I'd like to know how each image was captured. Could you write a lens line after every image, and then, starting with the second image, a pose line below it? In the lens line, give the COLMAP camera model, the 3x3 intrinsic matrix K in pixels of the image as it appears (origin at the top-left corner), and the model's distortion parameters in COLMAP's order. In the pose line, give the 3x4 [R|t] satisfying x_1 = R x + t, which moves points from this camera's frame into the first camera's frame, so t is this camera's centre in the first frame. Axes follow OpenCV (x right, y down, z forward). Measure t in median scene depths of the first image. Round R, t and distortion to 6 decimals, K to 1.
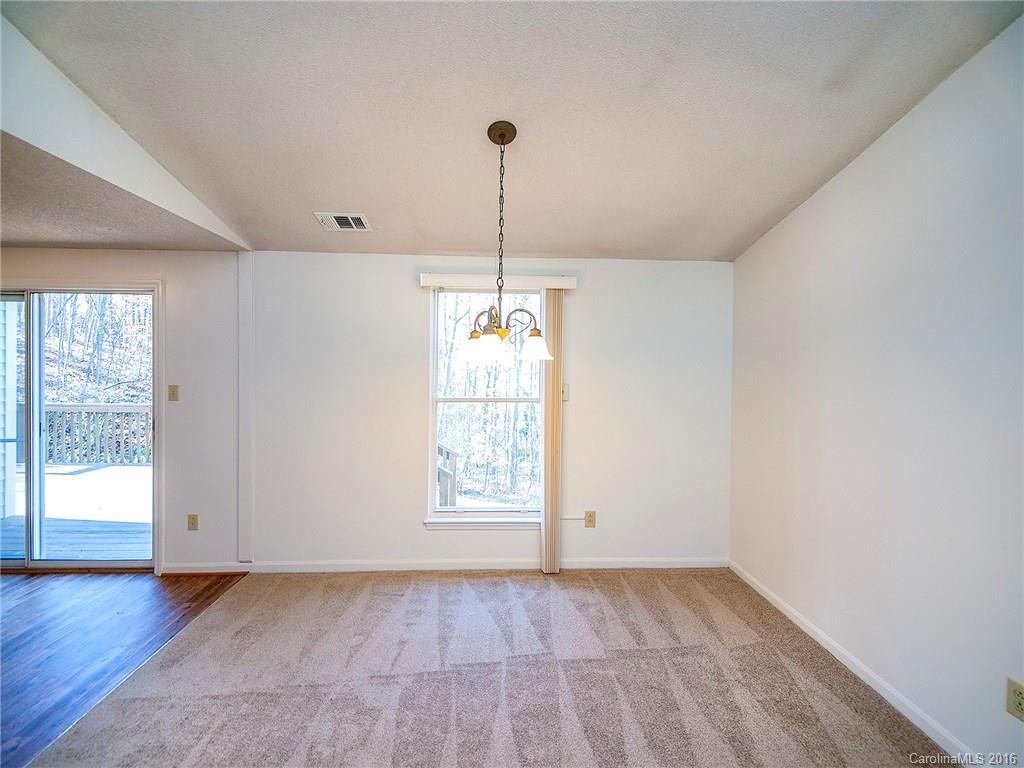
lens RADIAL K [[425.2, 0, 488.8], [0, 425.2, 367.7], [0, 0, 1]] dist [-0.001454, -0.002966]
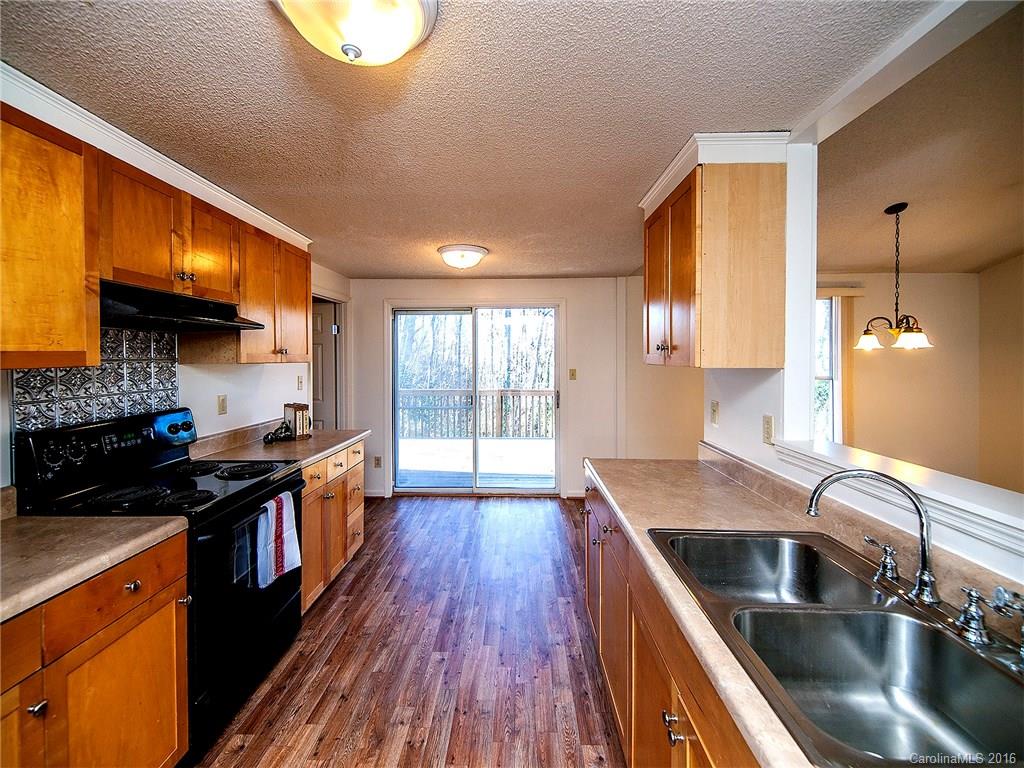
lens RADIAL K [[425.2, 0, 485.1], [0, 425.2, 365.9], [0, 0, 1]] dist [-0.001454, -0.002966]
pose [[0.996689, -0.012335, -0.080372, -0.921615], [0.013119, 0.999871, 0.009230, 0.010927], [0.080248, -0.010254, 0.996722, -0.485072]]
